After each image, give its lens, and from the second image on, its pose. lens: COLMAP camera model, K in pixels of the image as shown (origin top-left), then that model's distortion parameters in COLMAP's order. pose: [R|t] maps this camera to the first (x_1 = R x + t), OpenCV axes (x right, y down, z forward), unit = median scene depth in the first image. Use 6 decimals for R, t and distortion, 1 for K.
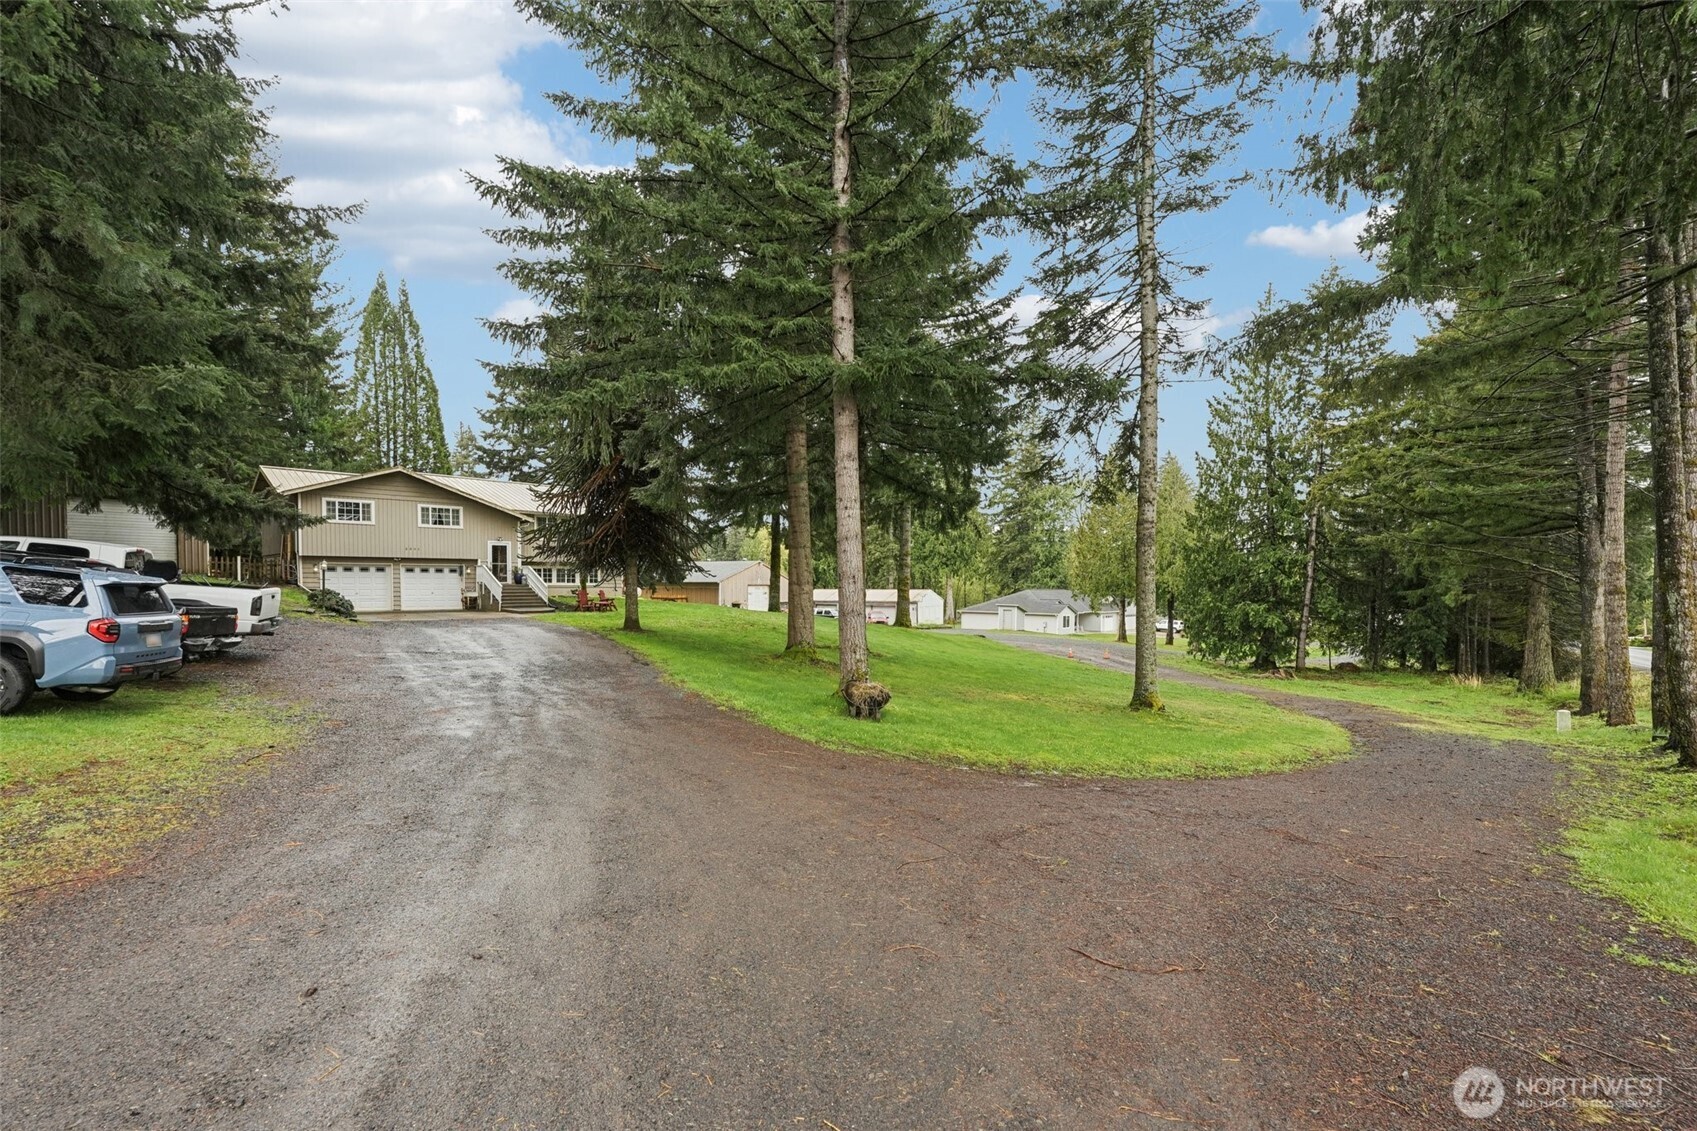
lens RADIAL K [[749.4, 0, 849.1], [0, 749.4, 575.8], [0, 0, 1]] dist [-0.009212, 0.004978]
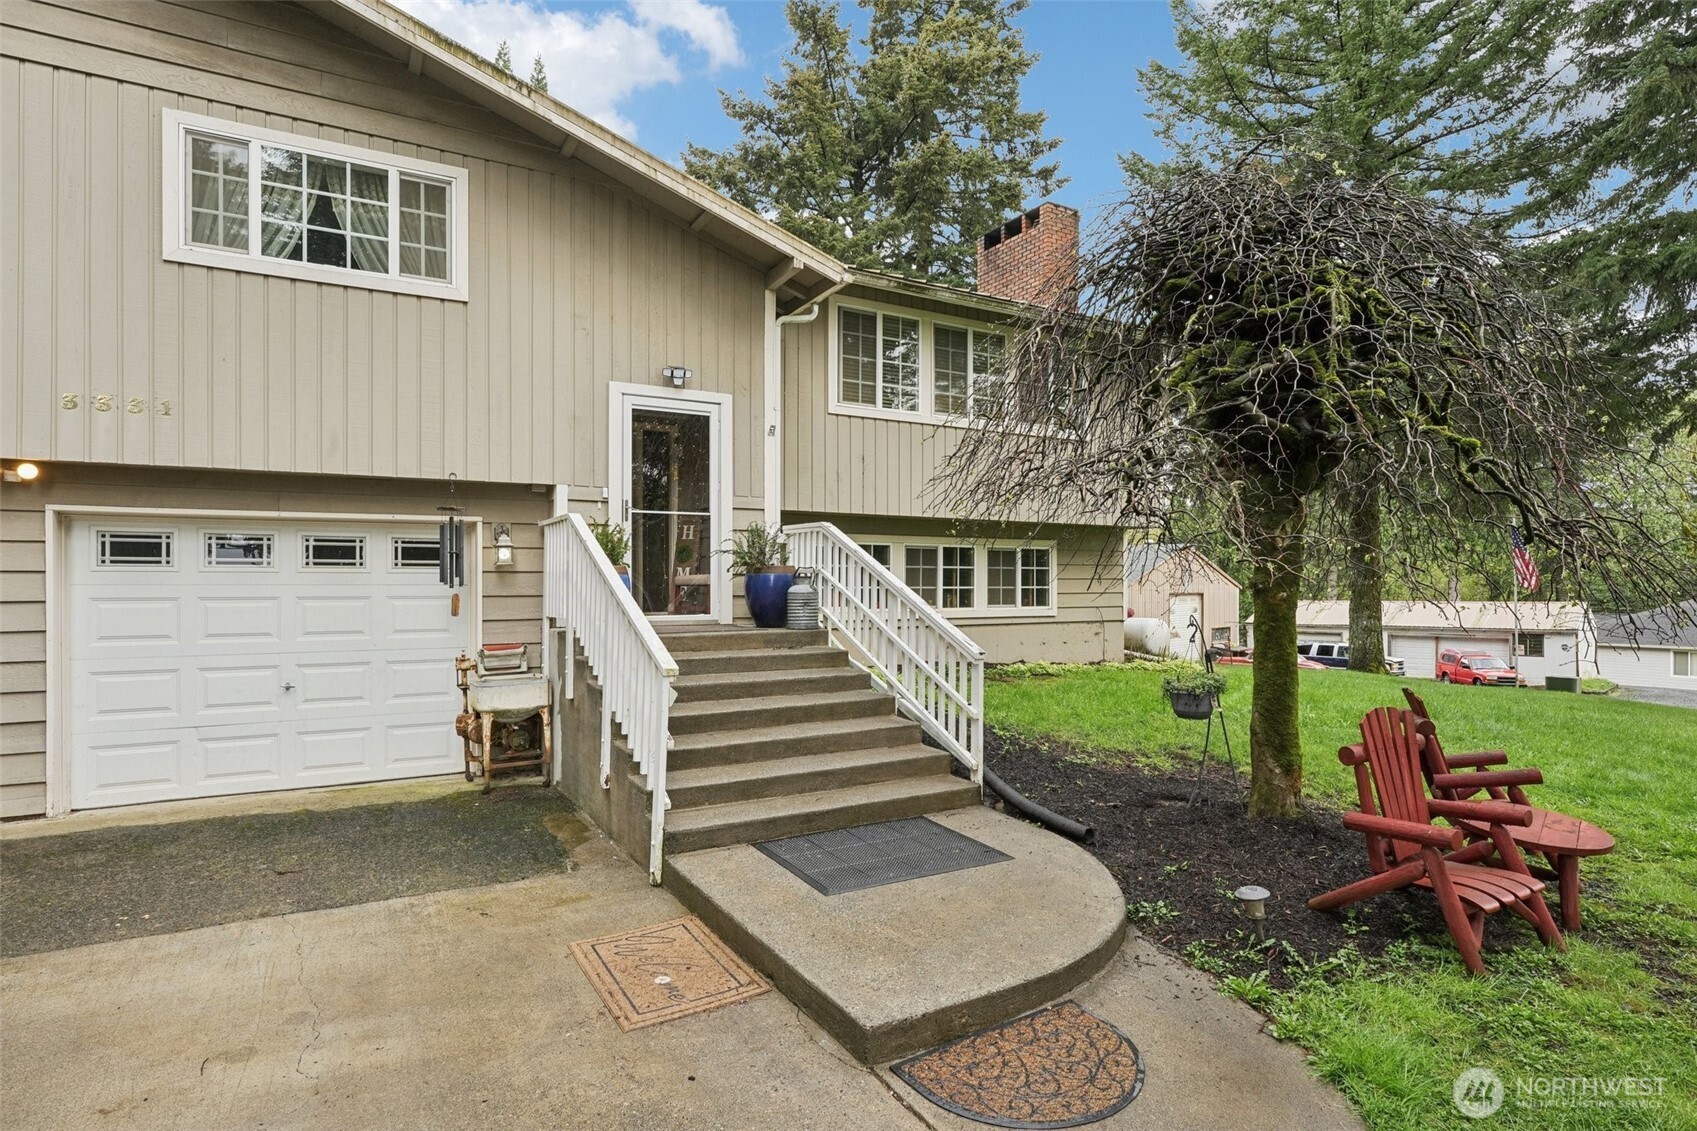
lens RADIAL K [[916.7, 0, 842.6], [0, 916.7, 570.1], [0, 0, 1]] dist [-0.003945, -0.000193]
pose [[0.960928, -0.004869, -0.276756, -0.378787], [0.003731, 0.999982, -0.004639, -0.001383], [0.276773, 0.003425, 0.960929, 0.825059]]
